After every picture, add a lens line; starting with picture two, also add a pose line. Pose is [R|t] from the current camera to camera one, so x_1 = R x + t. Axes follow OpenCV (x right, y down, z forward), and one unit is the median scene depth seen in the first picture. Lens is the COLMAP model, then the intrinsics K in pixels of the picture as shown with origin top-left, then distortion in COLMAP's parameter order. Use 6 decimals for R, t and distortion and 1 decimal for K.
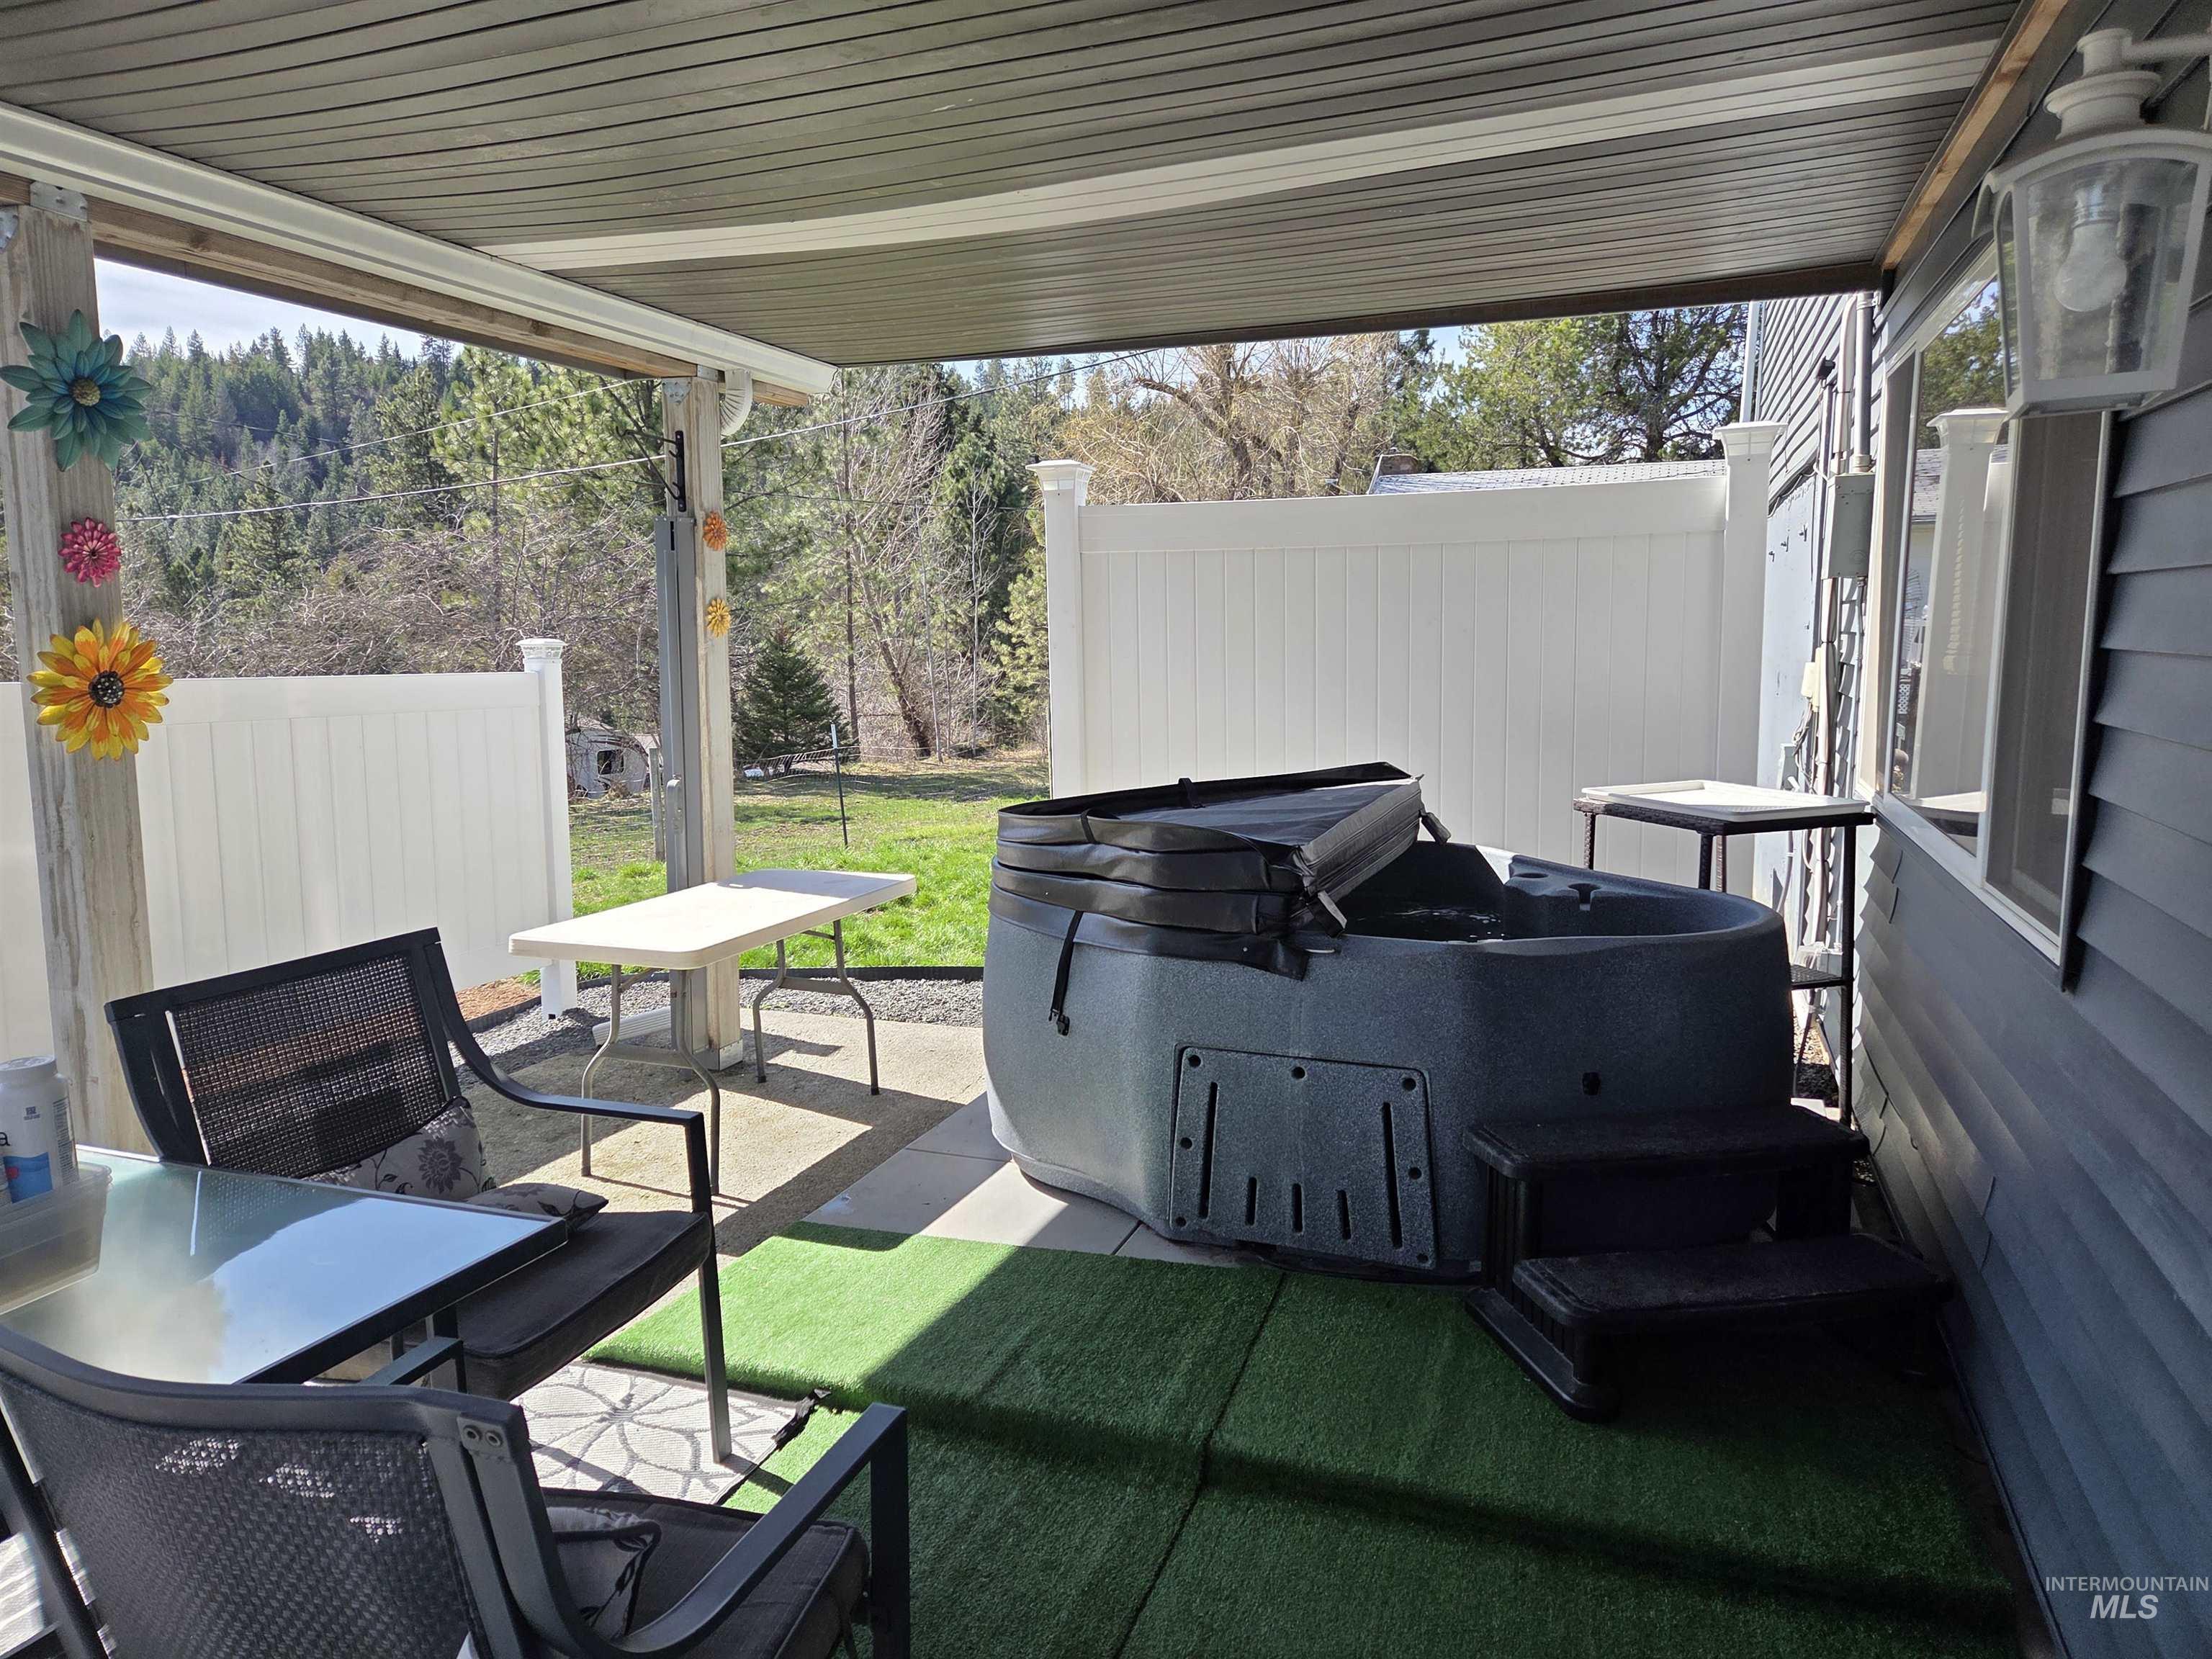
lens RADIAL K [[1484.8, 0, 1107.8], [0, 1484.8, 827.9], [0, 0, 1]] dist [0.069414, -0.052047]
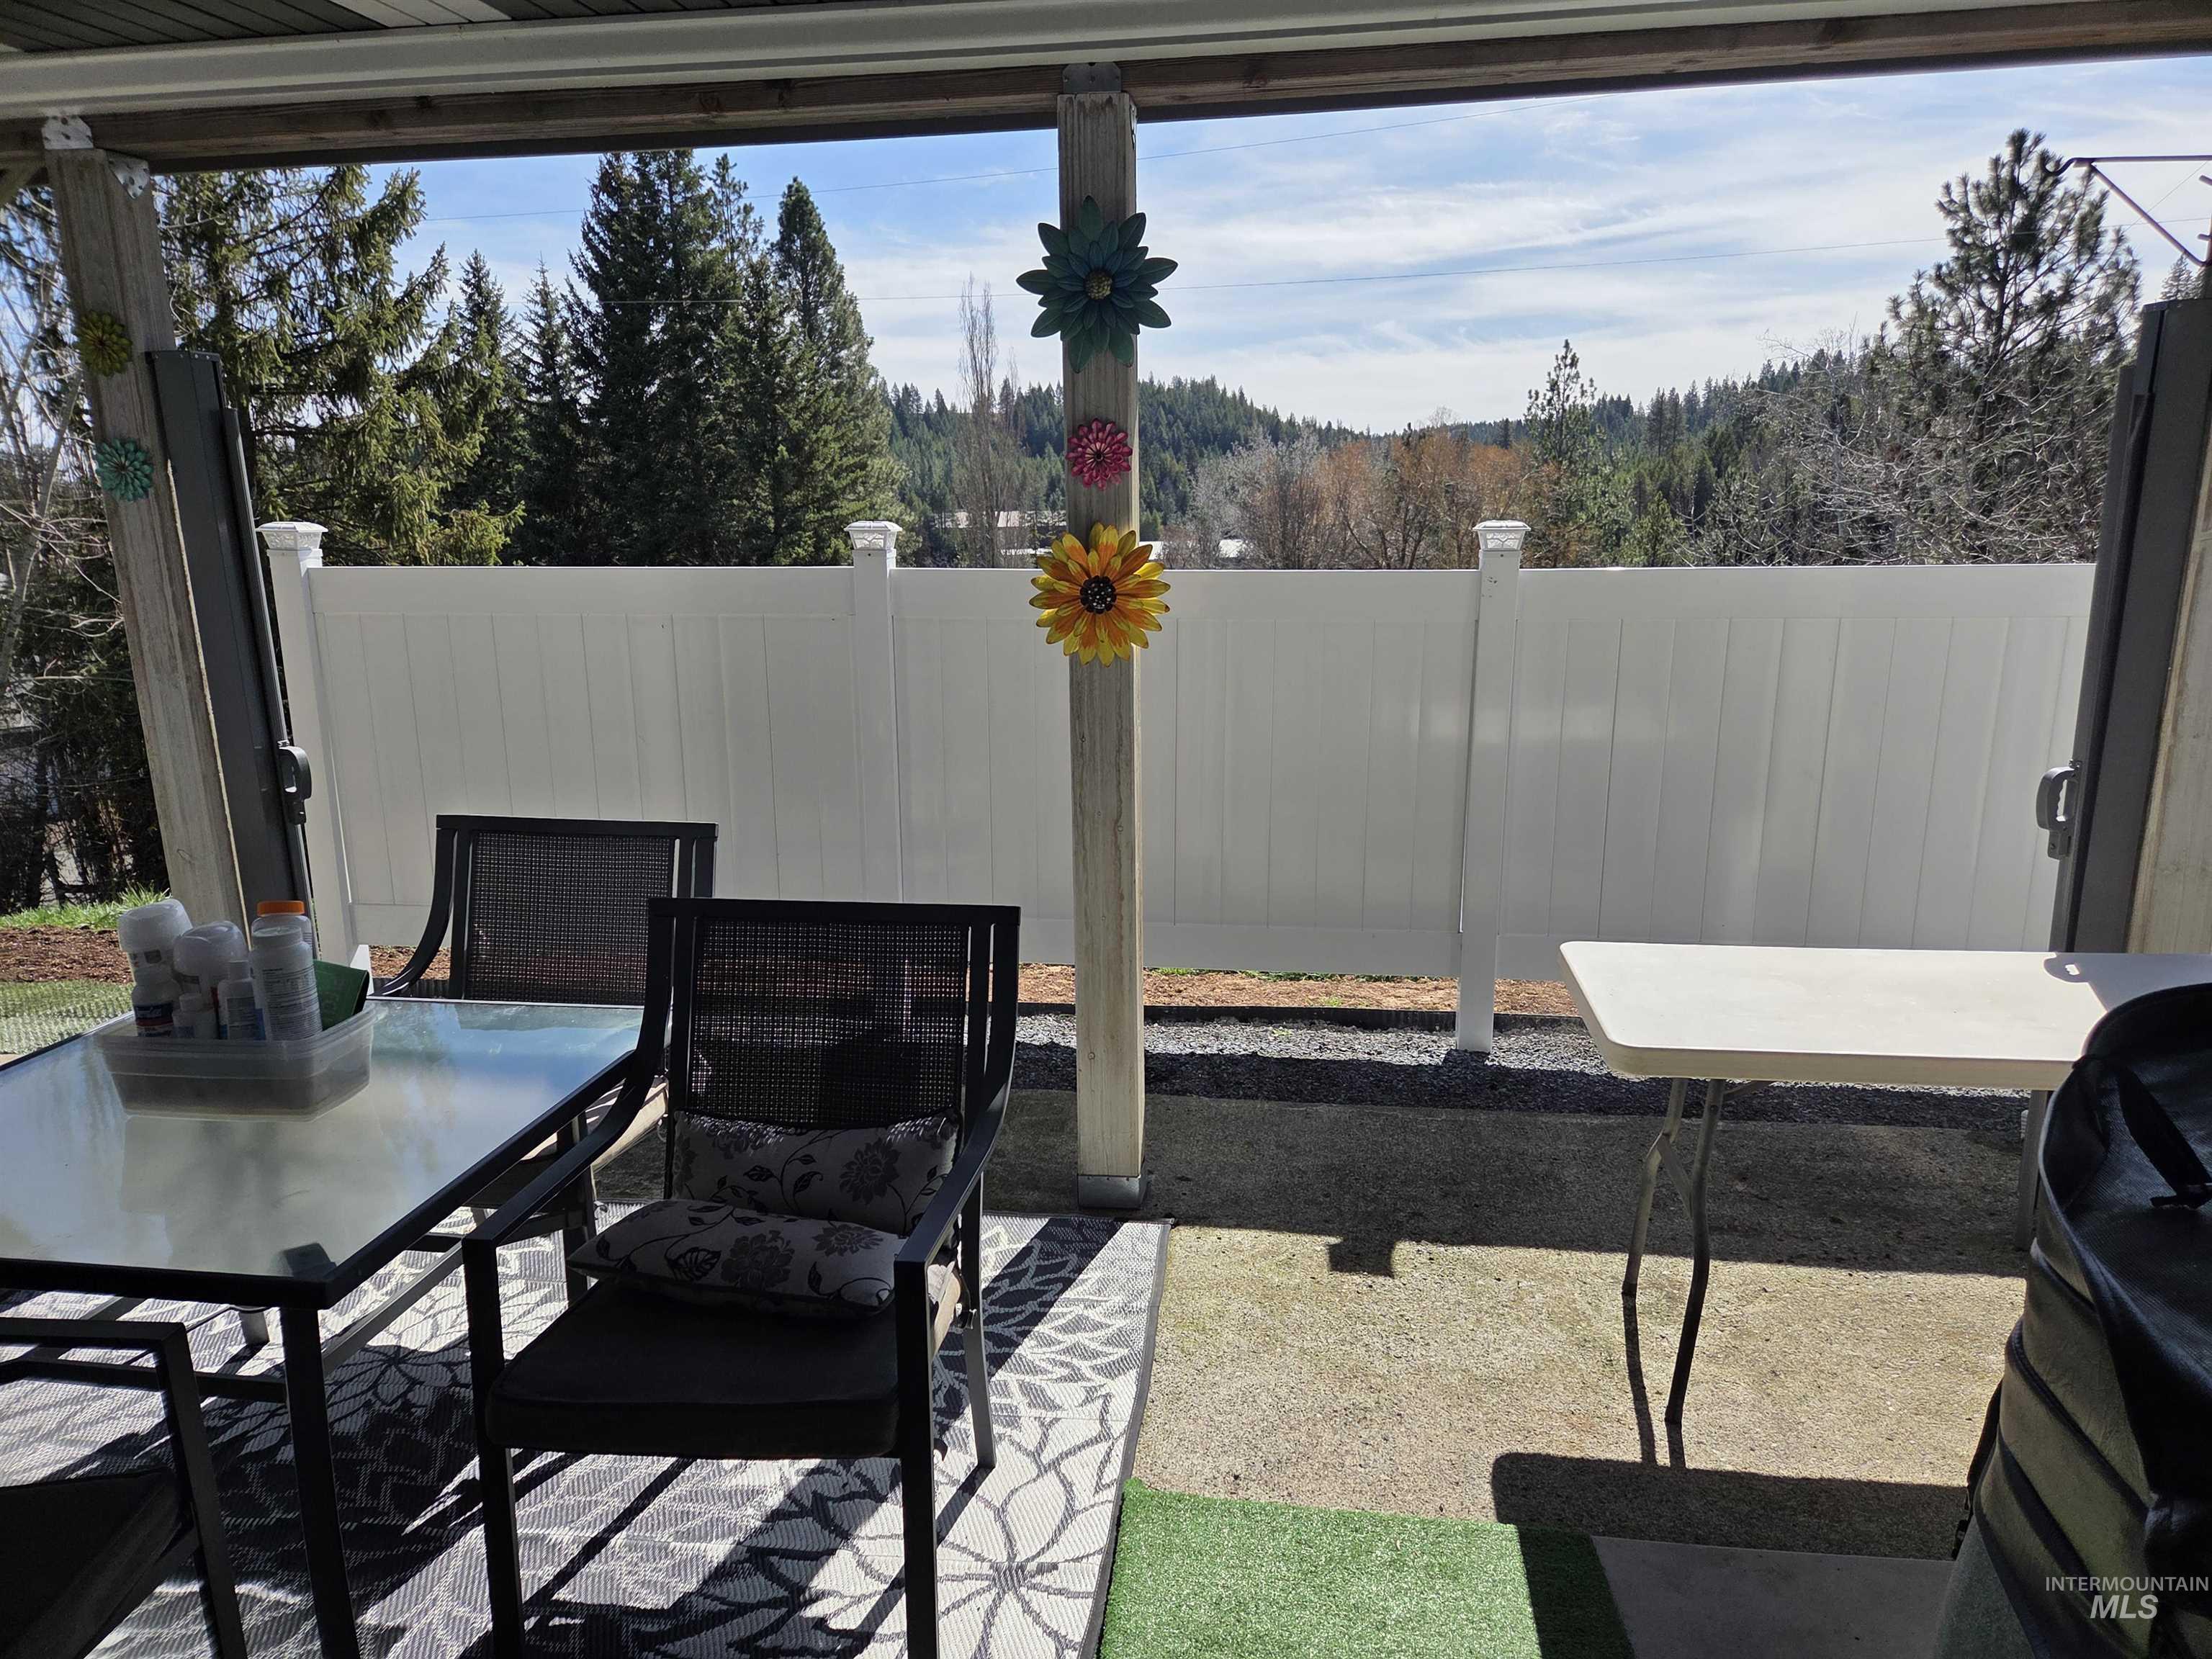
lens RADIAL K [[1484.8, 0, 1119.4], [0, 1484.8, 852.3], [0, 0, 1]] dist [0.069414, -0.052047]
pose [[0.227452, 0.226279, -0.947134, 0.315530], [-0.109006, 0.972431, 0.206145, -0.130358], [0.967669, 0.056355, 0.245848, 0.781774]]
